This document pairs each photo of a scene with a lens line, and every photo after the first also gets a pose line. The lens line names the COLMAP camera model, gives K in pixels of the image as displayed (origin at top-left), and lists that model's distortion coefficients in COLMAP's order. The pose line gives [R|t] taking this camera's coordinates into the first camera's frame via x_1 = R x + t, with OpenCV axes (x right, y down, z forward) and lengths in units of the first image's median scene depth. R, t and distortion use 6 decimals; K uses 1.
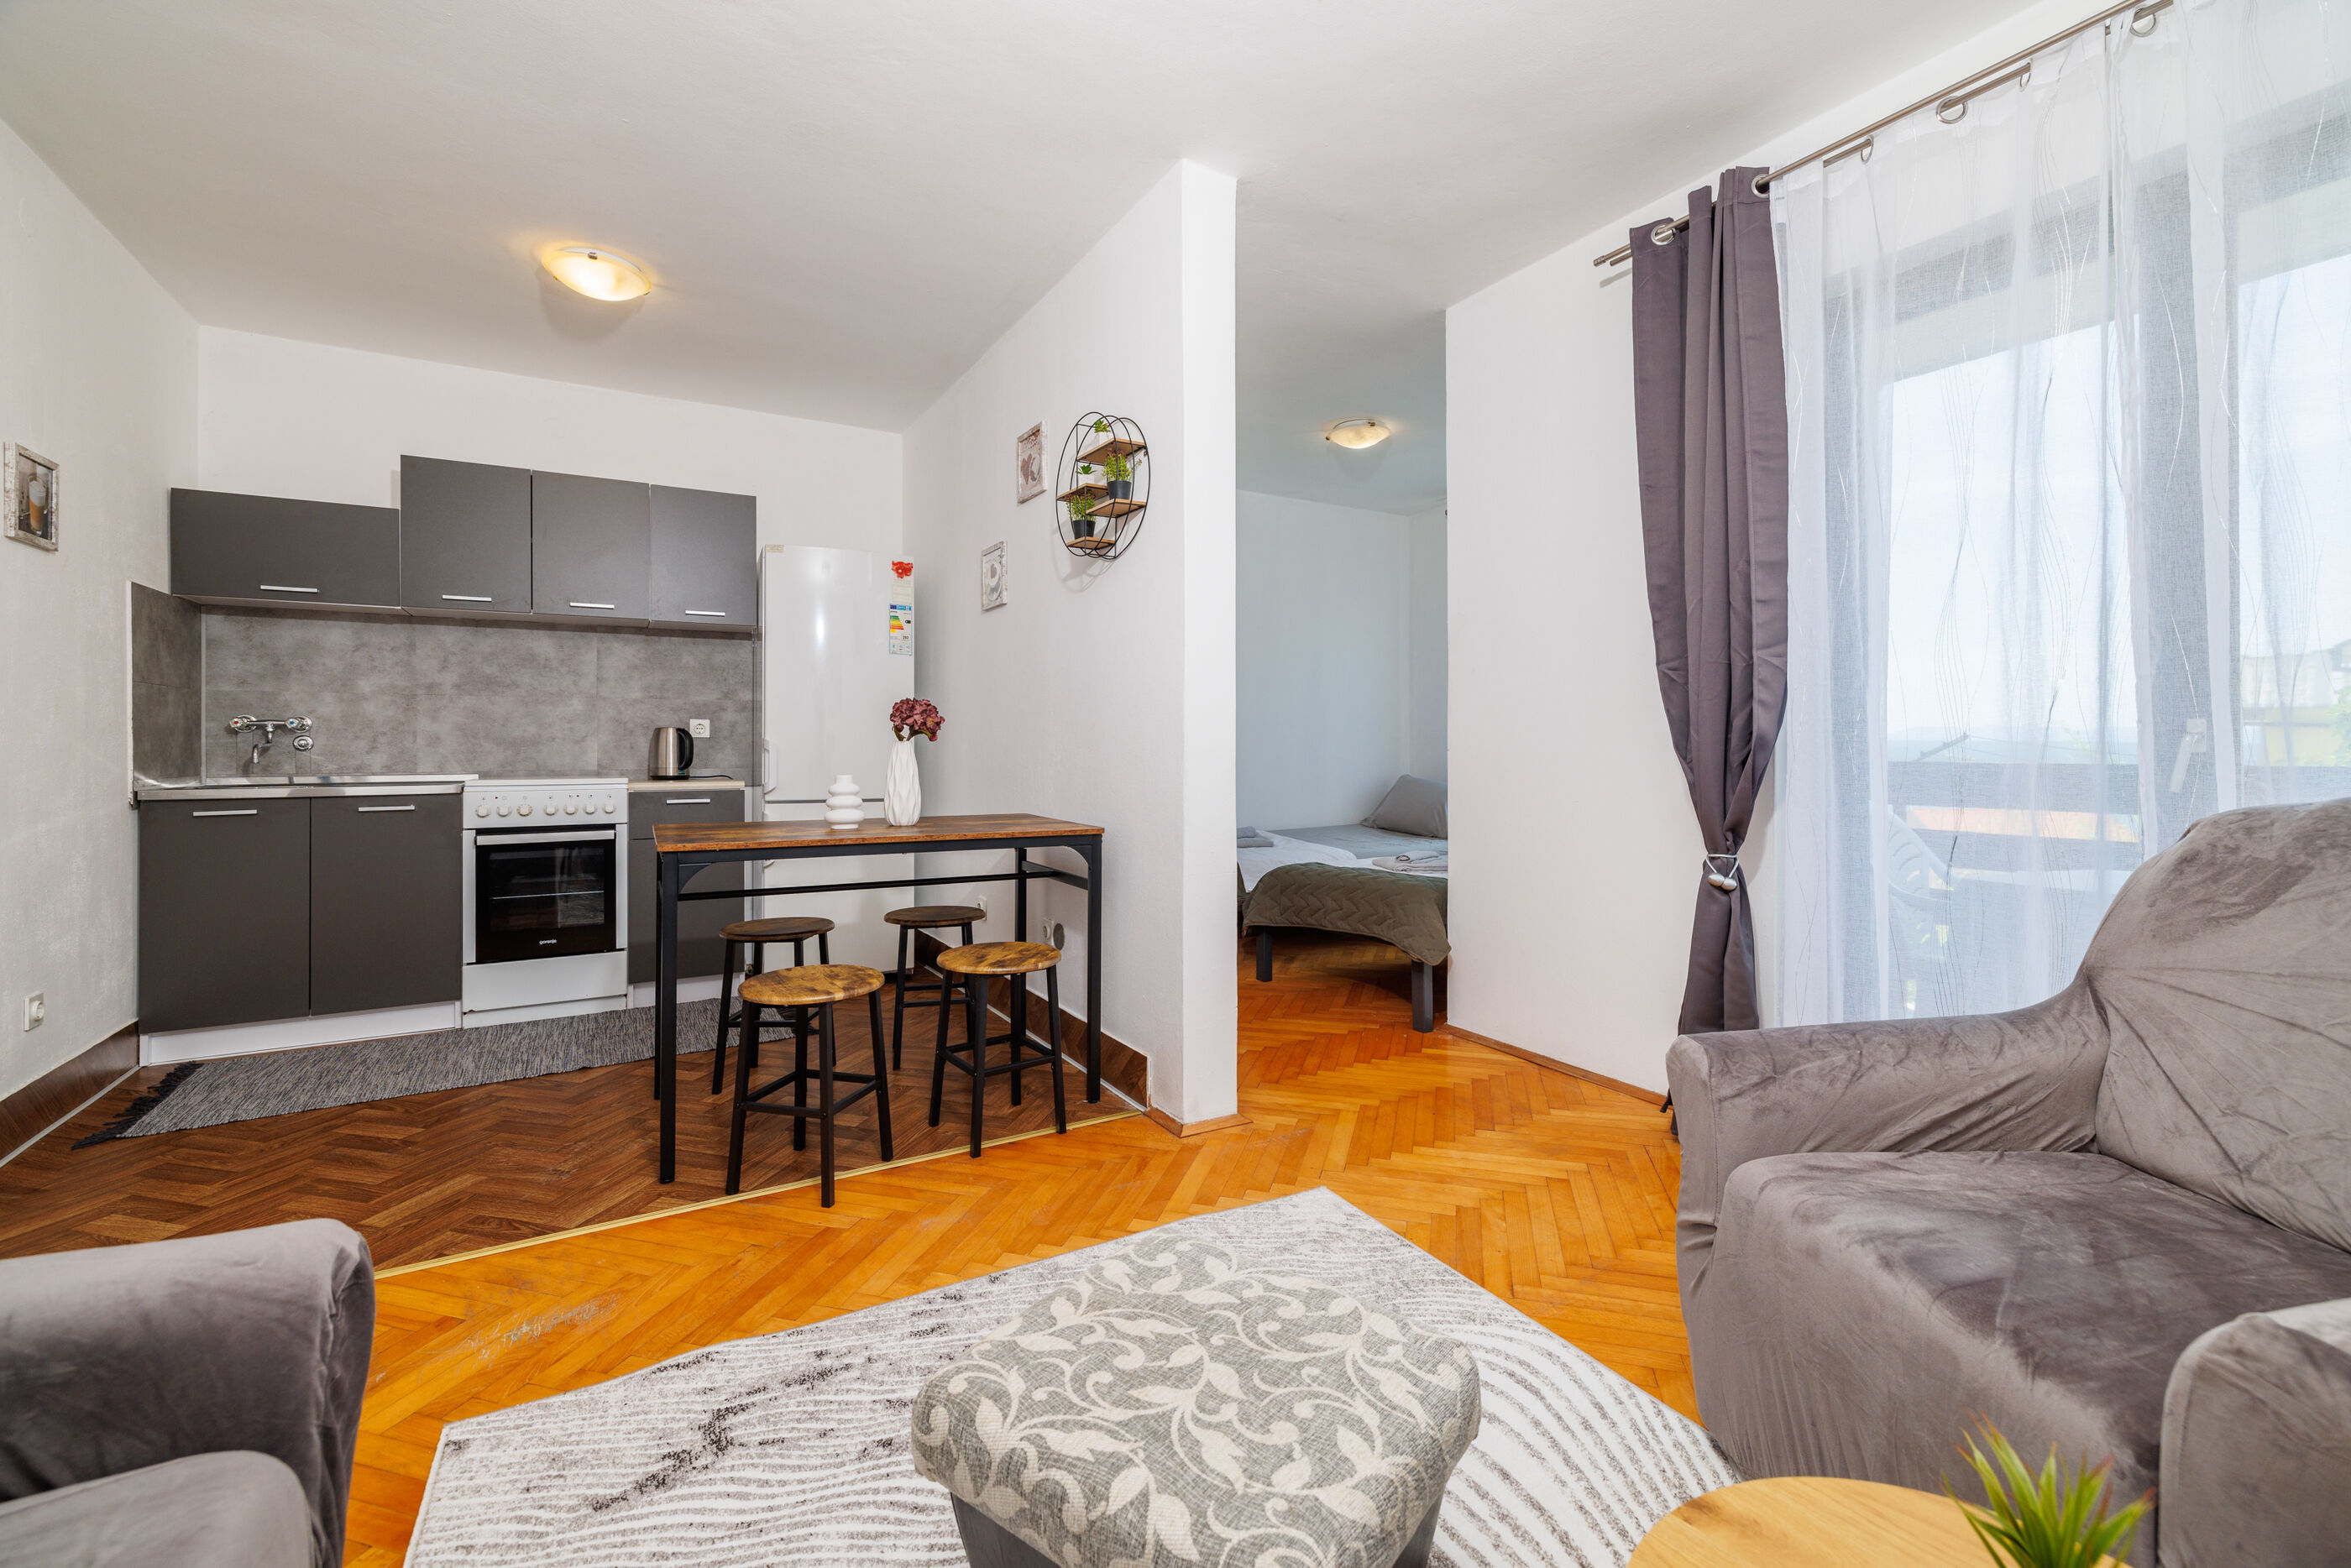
lens RADIAL K [[1019.0, 0, 1217.4], [0, 1019.0, 742.6], [0, 0, 1]] dist [0.003750, 0.001221]
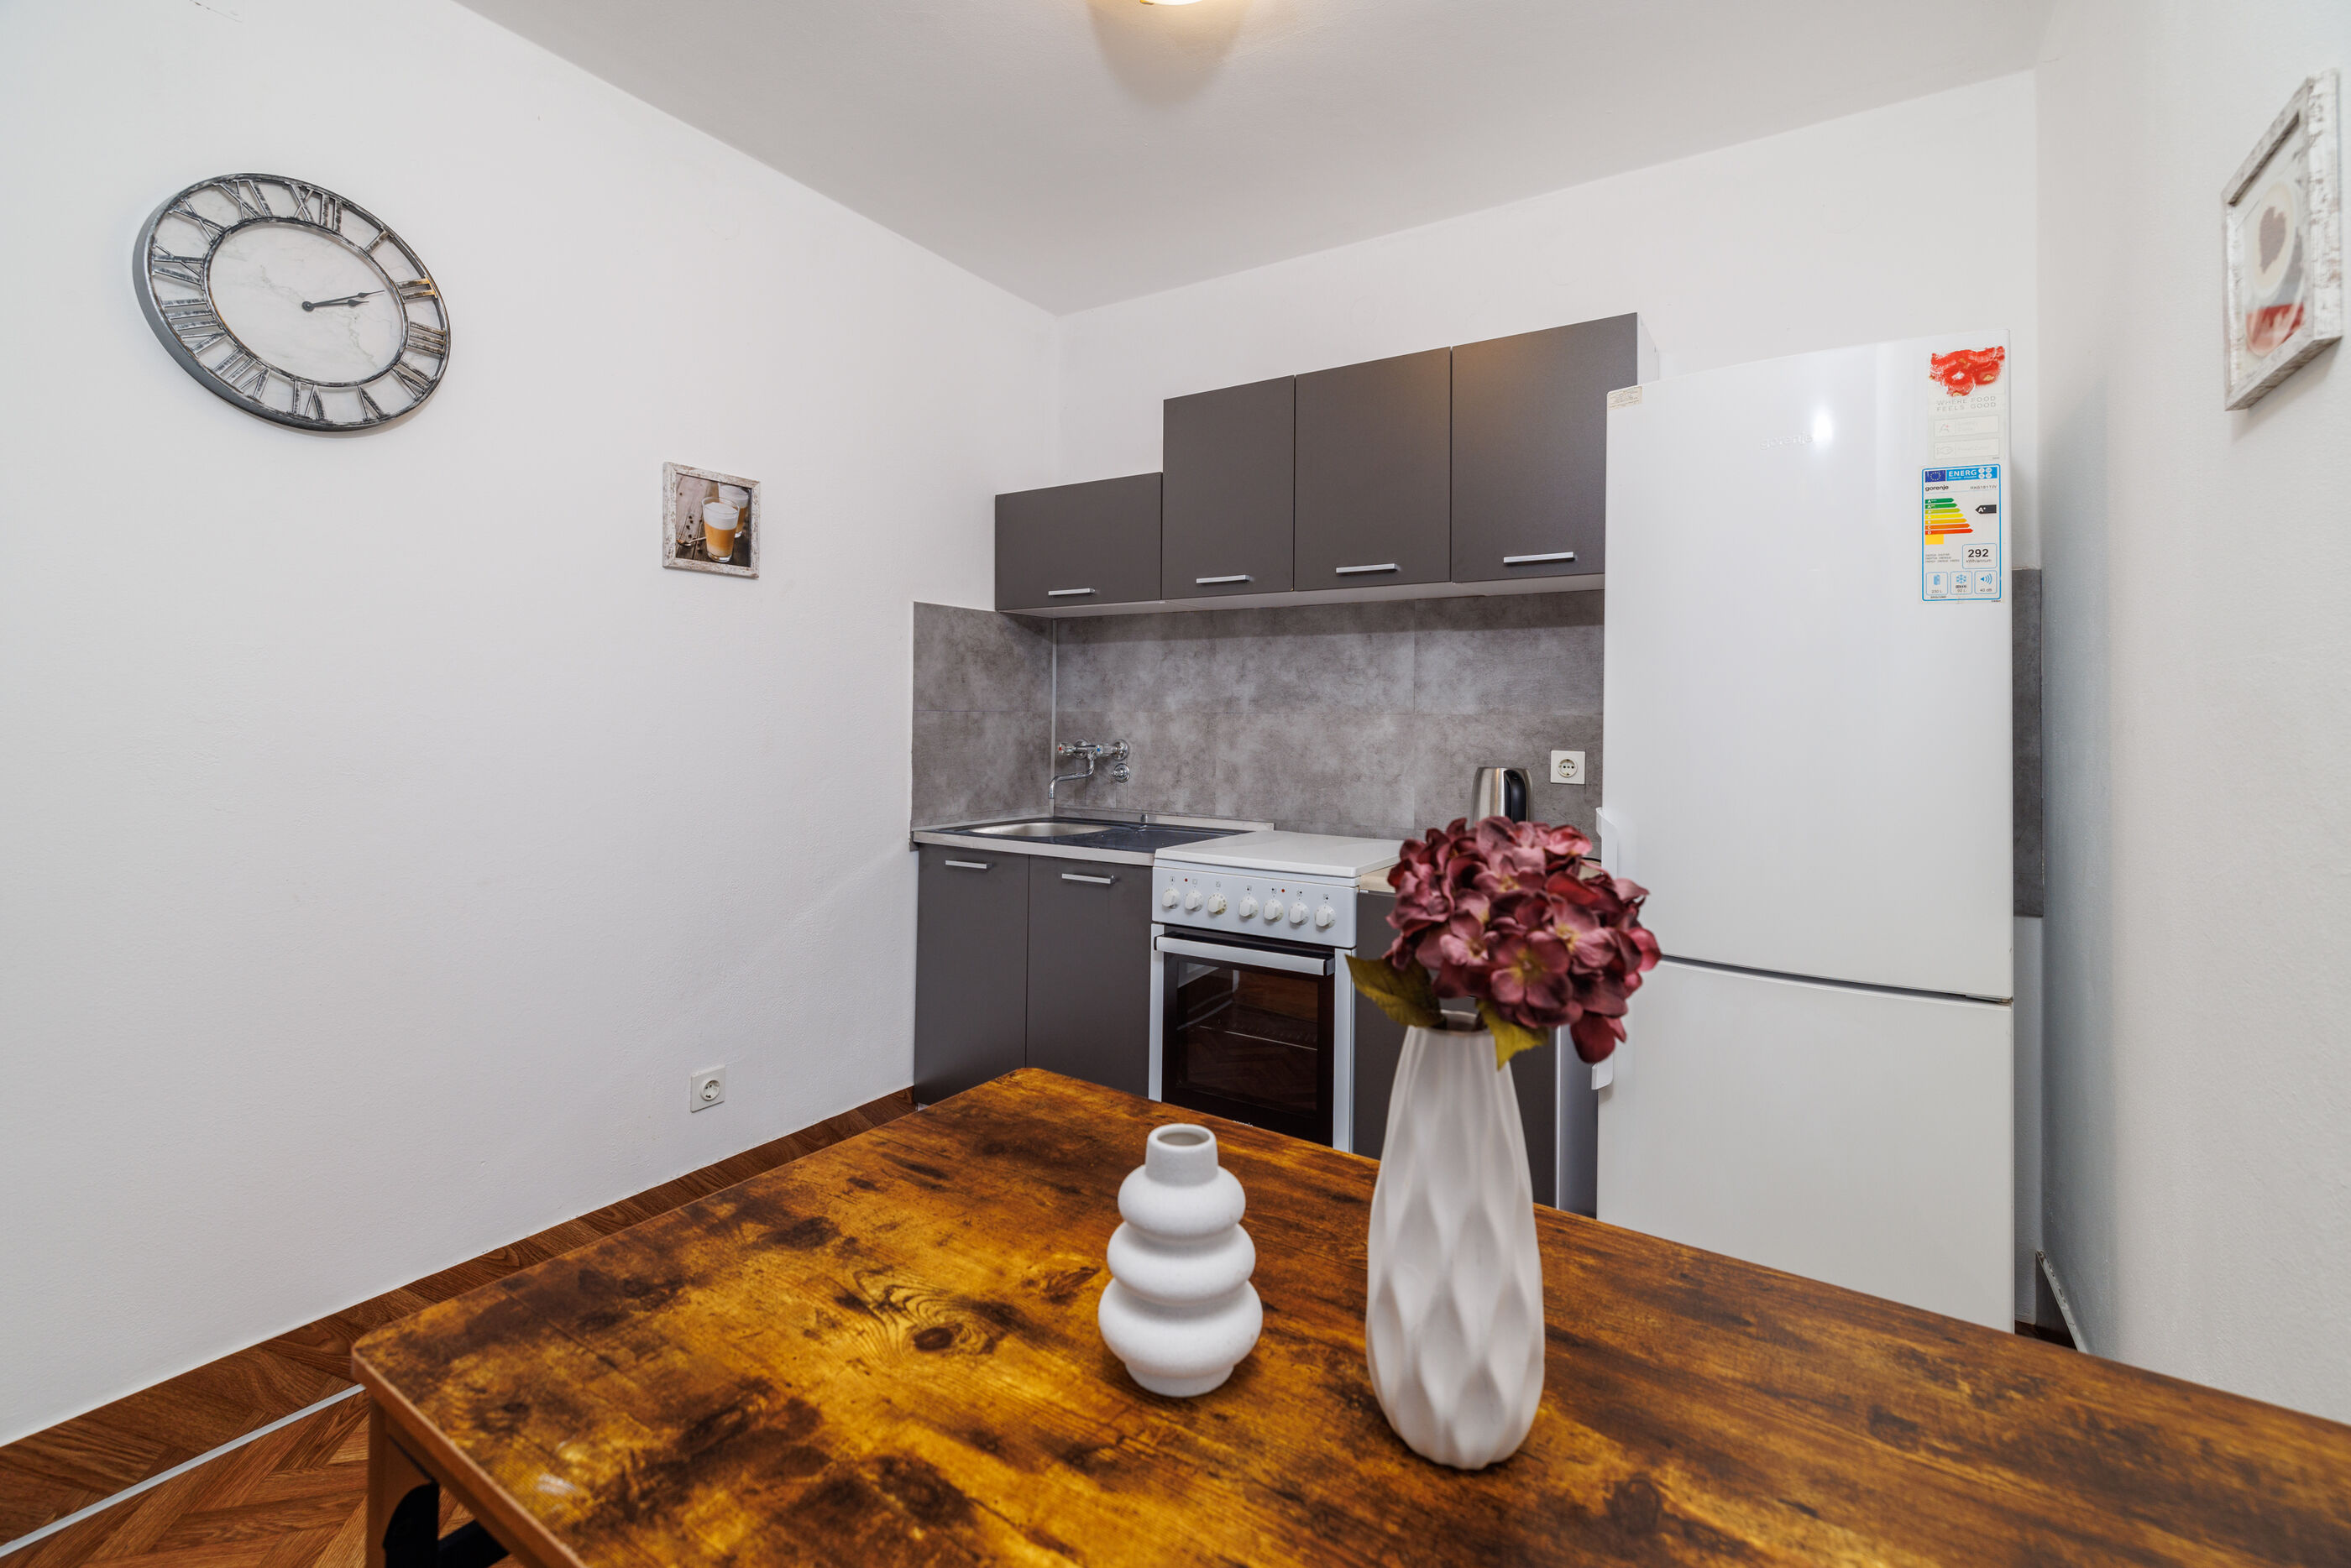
lens RADIAL K [[1019.0, 0, 1147.1], [0, 1019.0, 677.1], [0, 0, 1]] dist [0.003750, 0.001221]
pose [[0.433670, -0.027091, -0.900664, -0.128812], [-0.007110, 0.999414, -0.033485, -0.053081], [0.901044, 0.020925, 0.433223, 0.686623]]
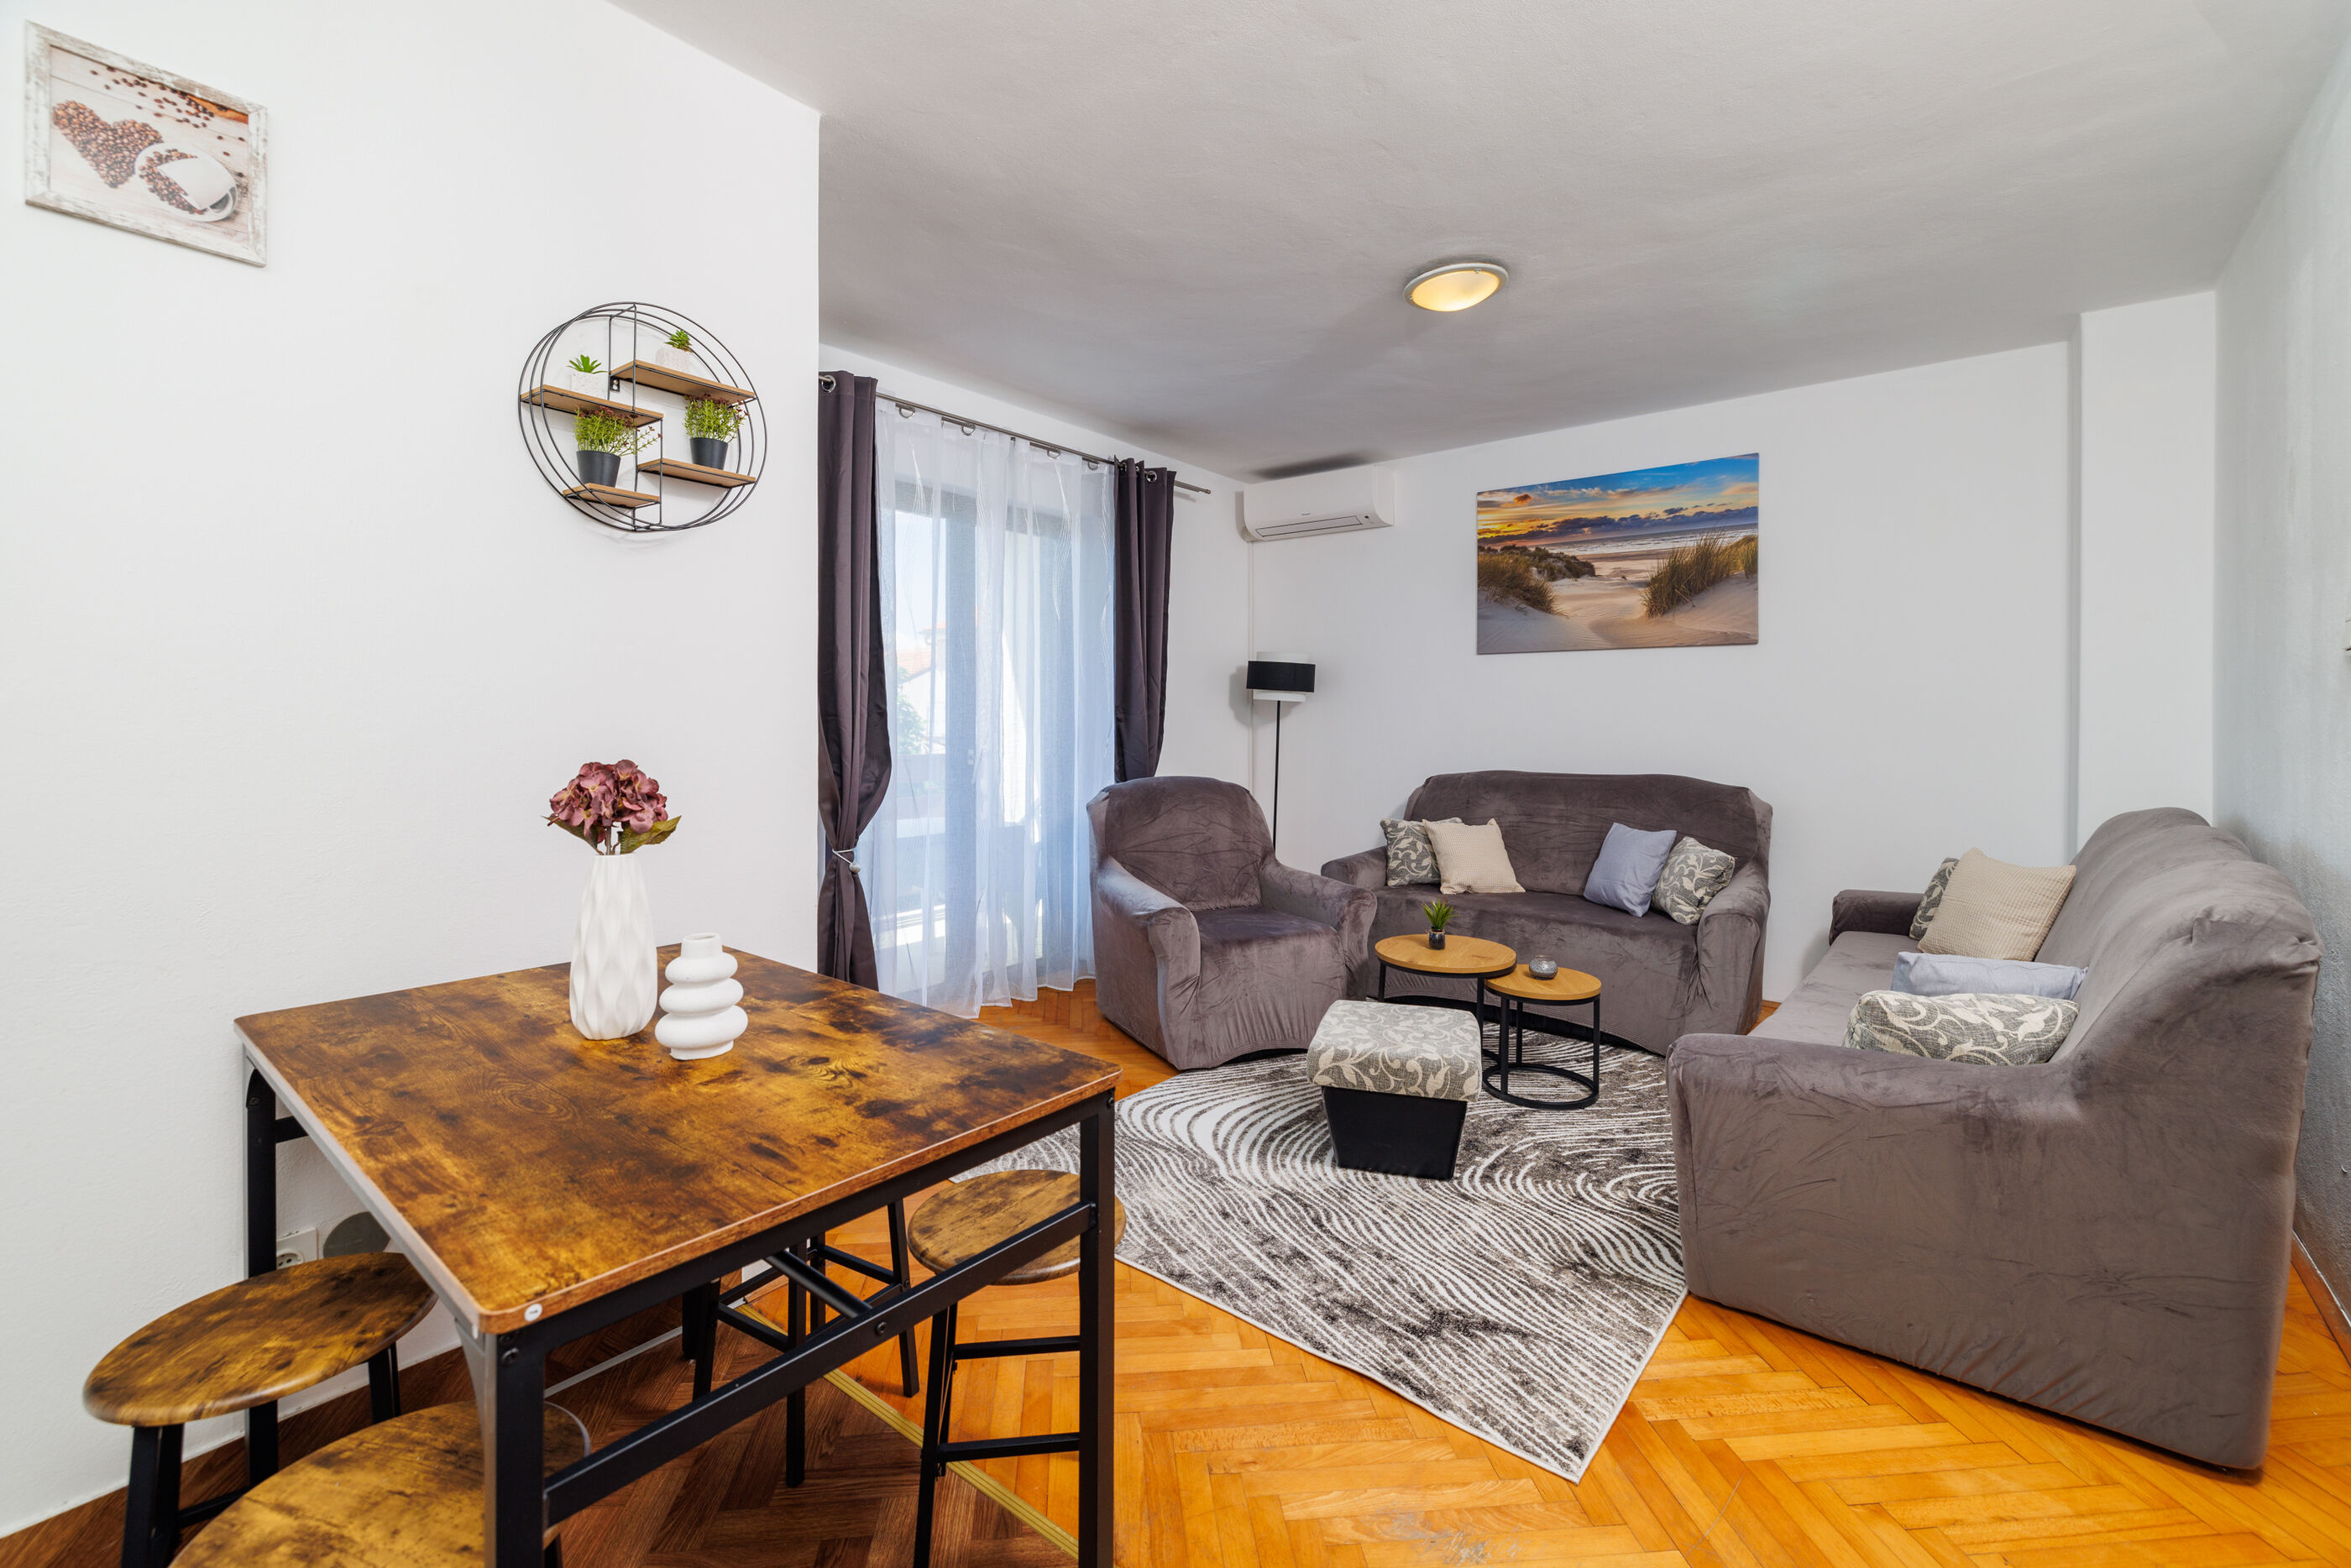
lens RADIAL K [[1019.0, 0, 1160.3], [0, 1019.0, 711.3], [0, 0, 1]] dist [0.003750, 0.001221]
pose [[-0.343210, 0.001316, 0.939258, -0.673580], [-0.003219, 0.999991, -0.002577, -0.054964], [-0.939253, -0.003908, -0.343203, 0.744311]]
